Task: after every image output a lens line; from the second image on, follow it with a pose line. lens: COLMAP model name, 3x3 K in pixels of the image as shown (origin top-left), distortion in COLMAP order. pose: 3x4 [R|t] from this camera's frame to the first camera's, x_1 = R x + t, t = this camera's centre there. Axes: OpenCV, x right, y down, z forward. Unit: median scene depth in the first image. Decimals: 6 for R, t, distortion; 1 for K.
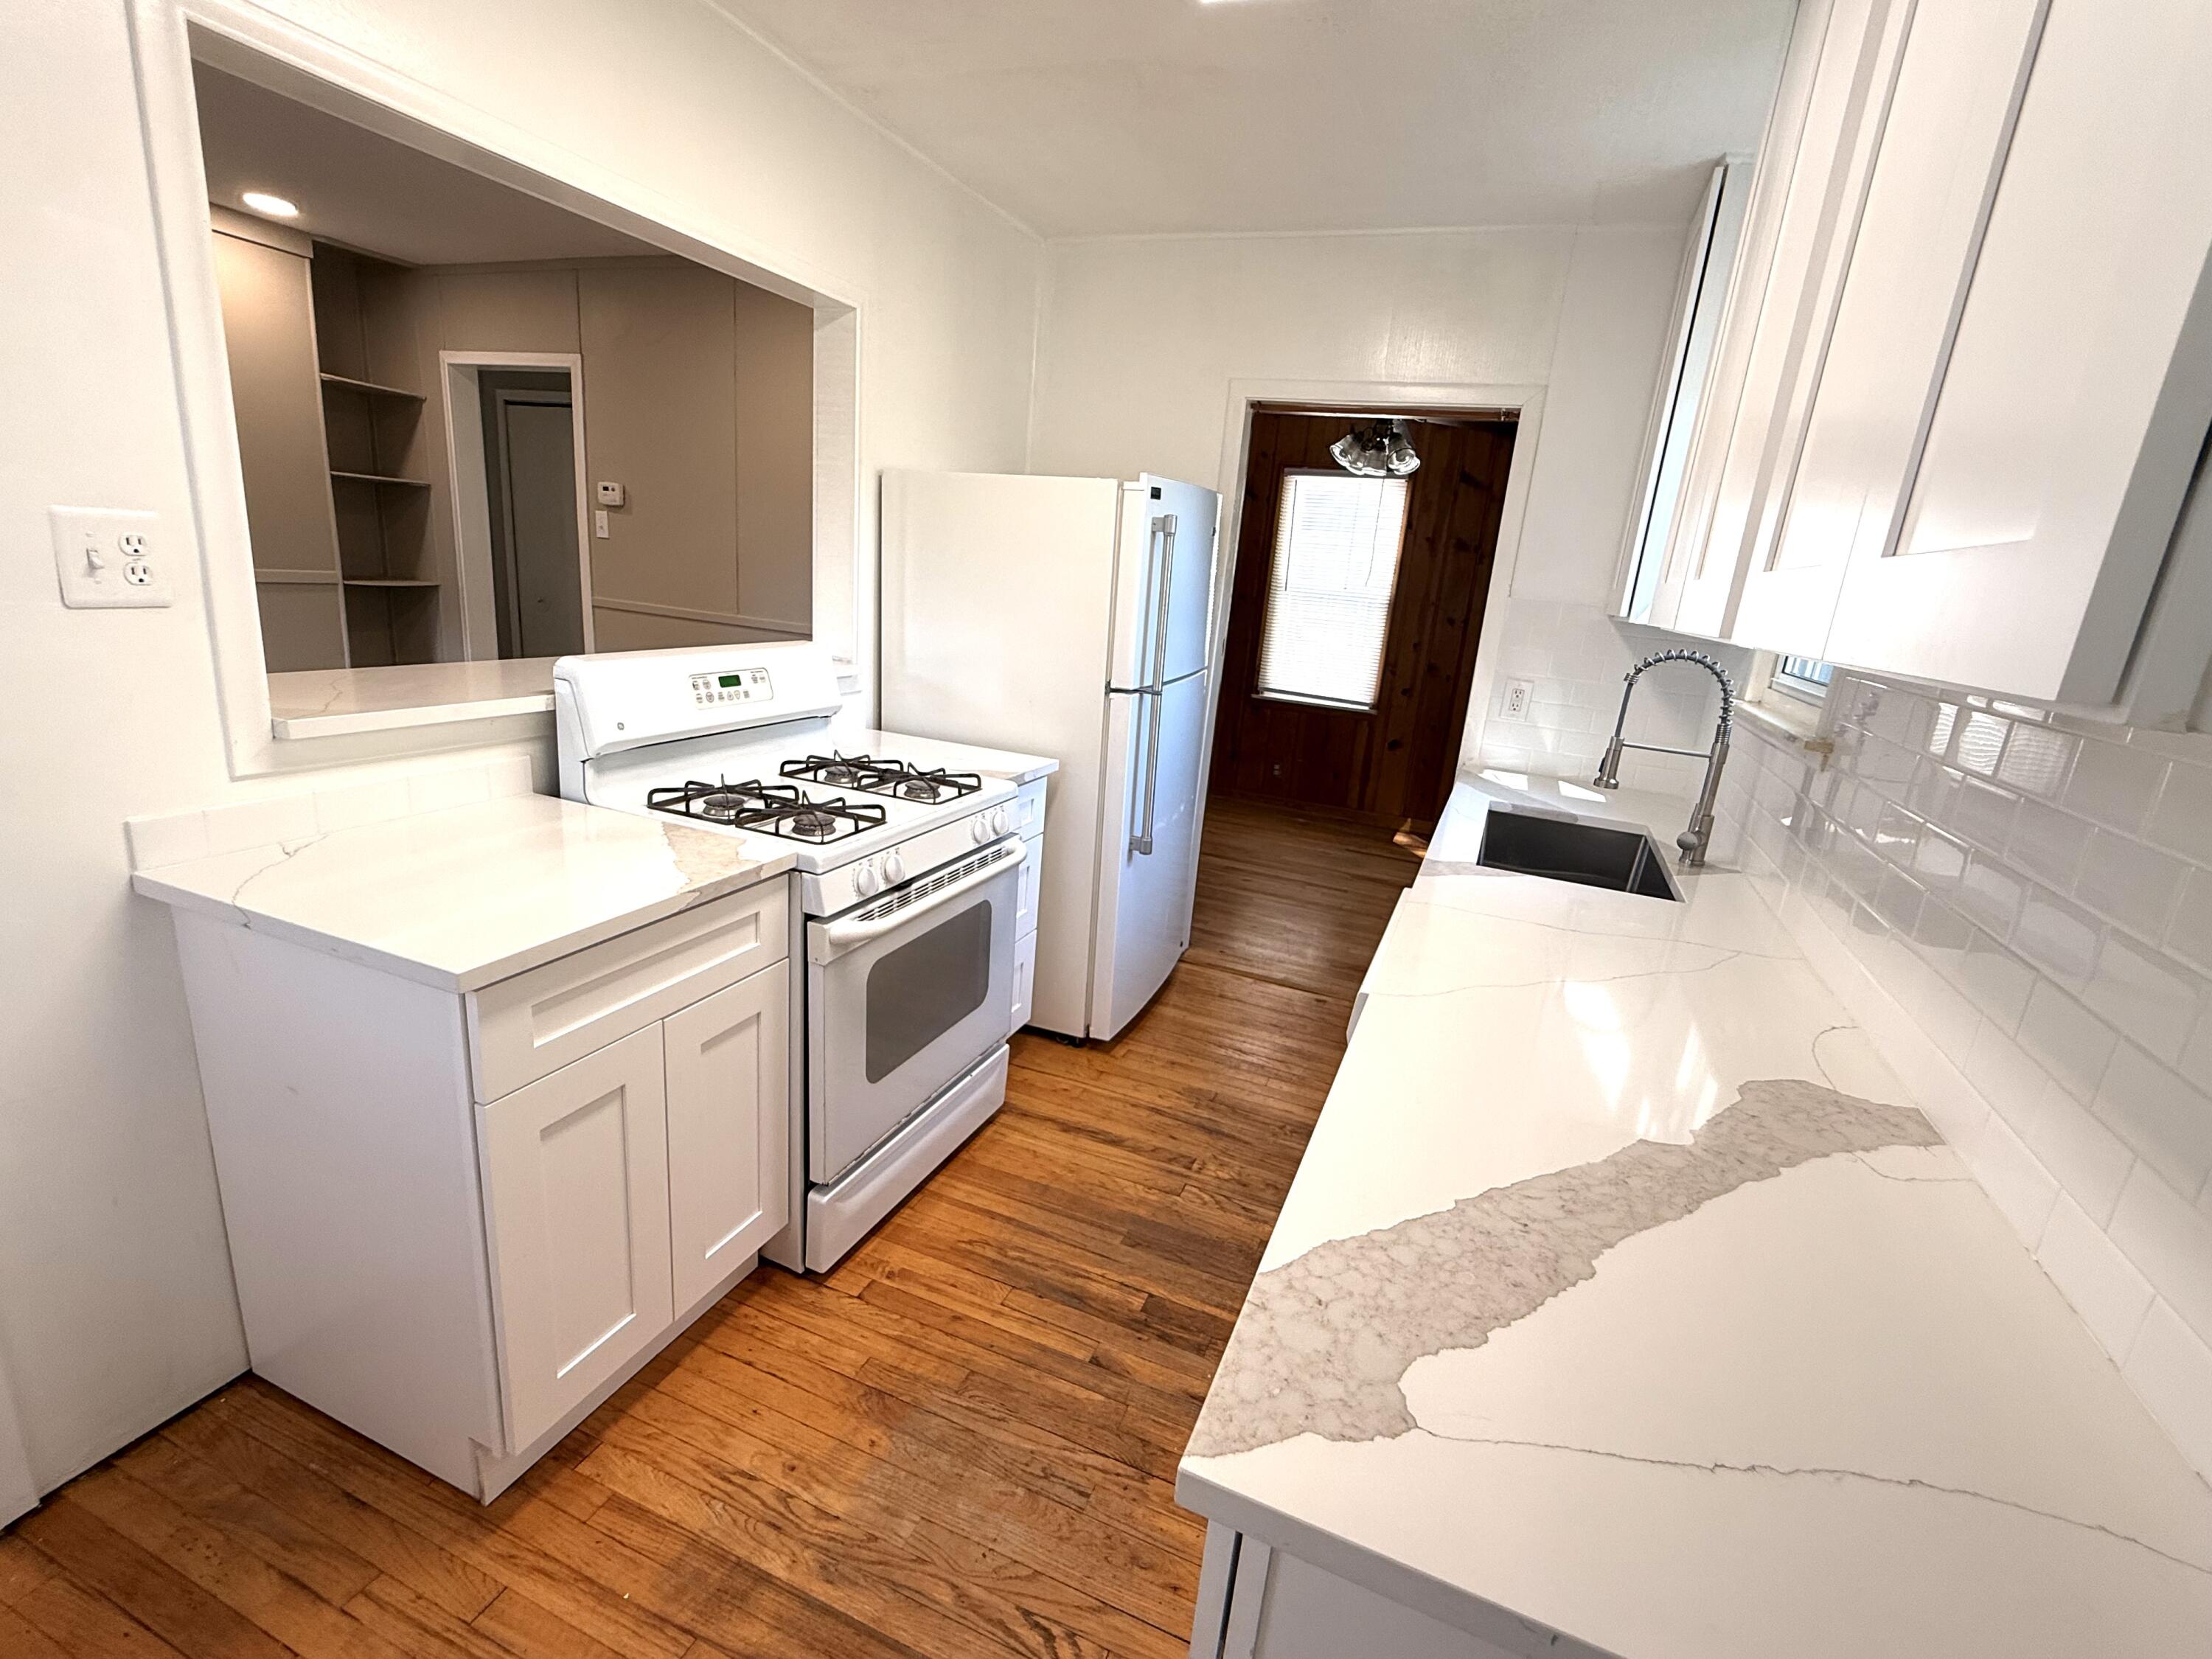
lens RADIAL K [[978.1, 0, 1112.8], [0, 978.1, 831.4], [0, 0, 1]] dist [0.004773, 0.000460]
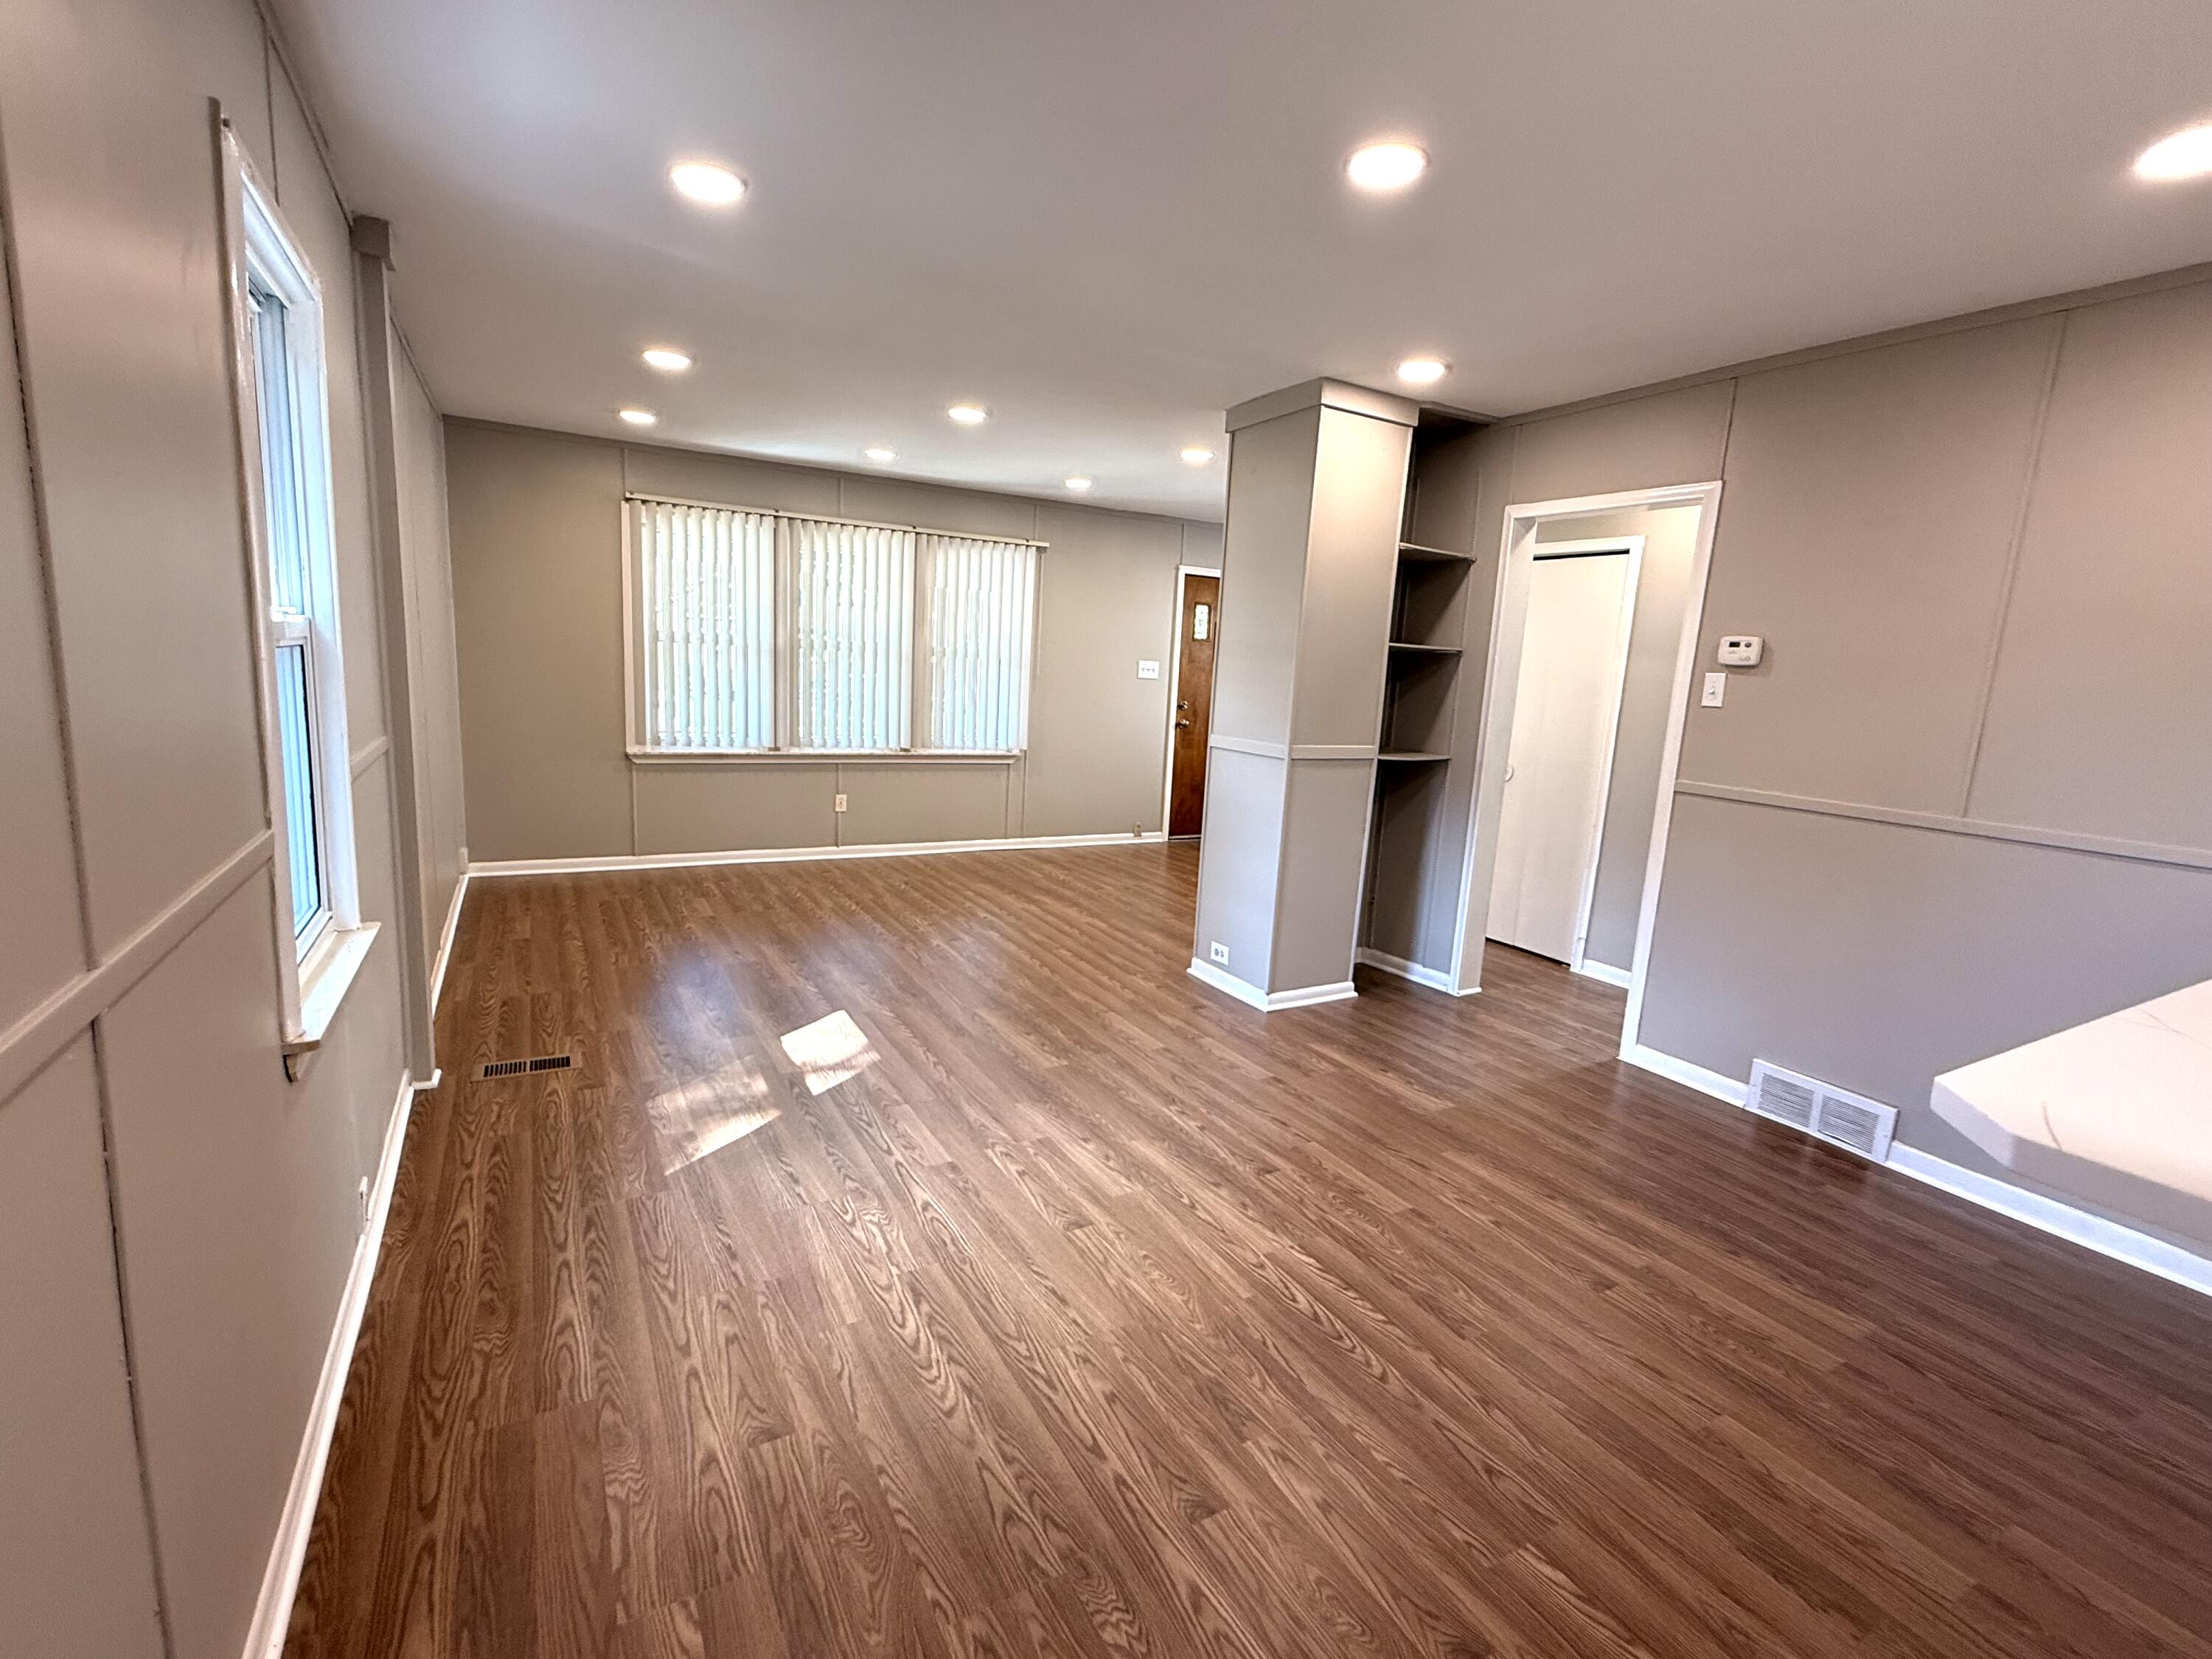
lens RADIAL K [[978.1, 0, 1092.5], [0, 978.1, 820.7], [0, 0, 1]] dist [0.004773, 0.000460]
pose [[0.785340, 0.058794, -0.616266, -0.427672], [-0.148077, 0.984423, -0.094785, -0.069083], [0.601094, 0.165694, 0.781813, 0.128926]]
